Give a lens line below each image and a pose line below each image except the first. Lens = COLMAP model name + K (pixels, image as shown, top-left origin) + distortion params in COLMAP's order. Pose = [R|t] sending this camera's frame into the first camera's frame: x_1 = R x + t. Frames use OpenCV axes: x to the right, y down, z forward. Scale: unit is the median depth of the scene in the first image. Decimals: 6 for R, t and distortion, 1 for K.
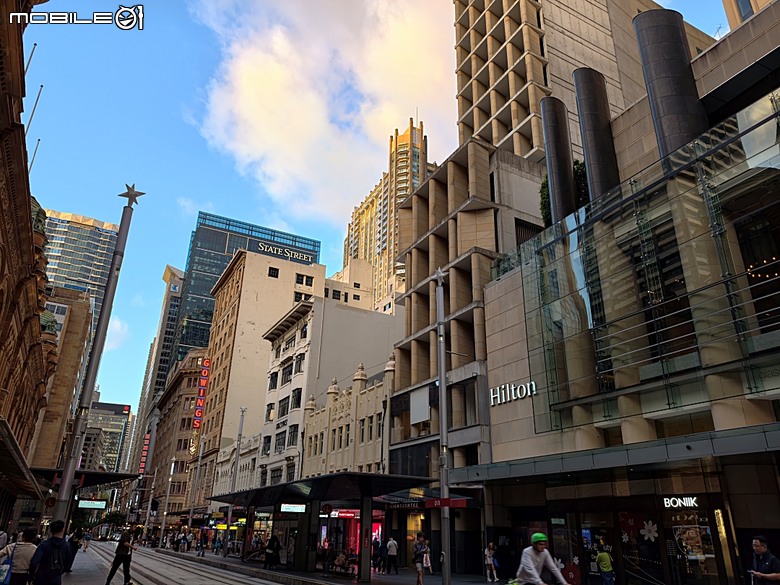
lens RADIAL K [[543.8, 0, 390.0], [0, 543.8, 292.5], [0, 0, 1]] dist [0.083757, -0.113359]
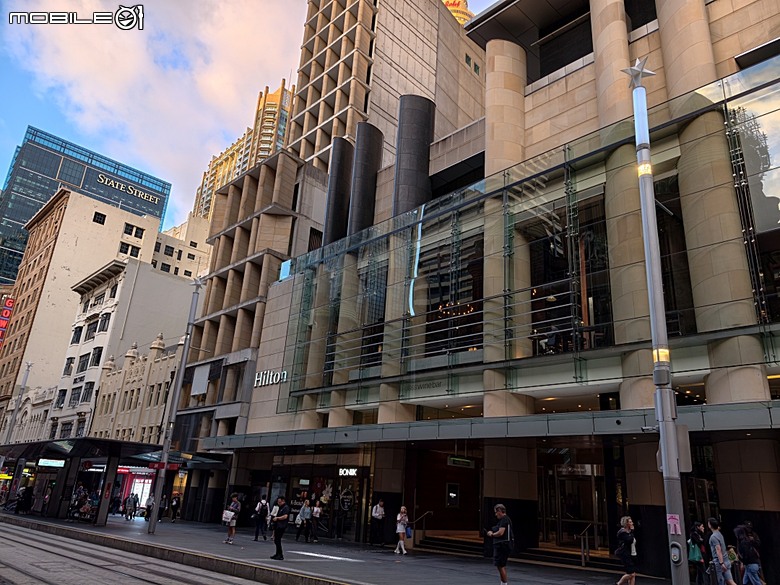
lens RADIAL K [[543.8, 0, 390.0], [0, 543.8, 292.5], [0, 0, 1]] dist [0.083757, -0.113359]
pose [[0.956328, 0.133181, 0.260192, 0.072512], [-0.148882, 0.987983, 0.041508, -0.049372], [-0.251538, -0.078434, 0.964664, -0.114313]]
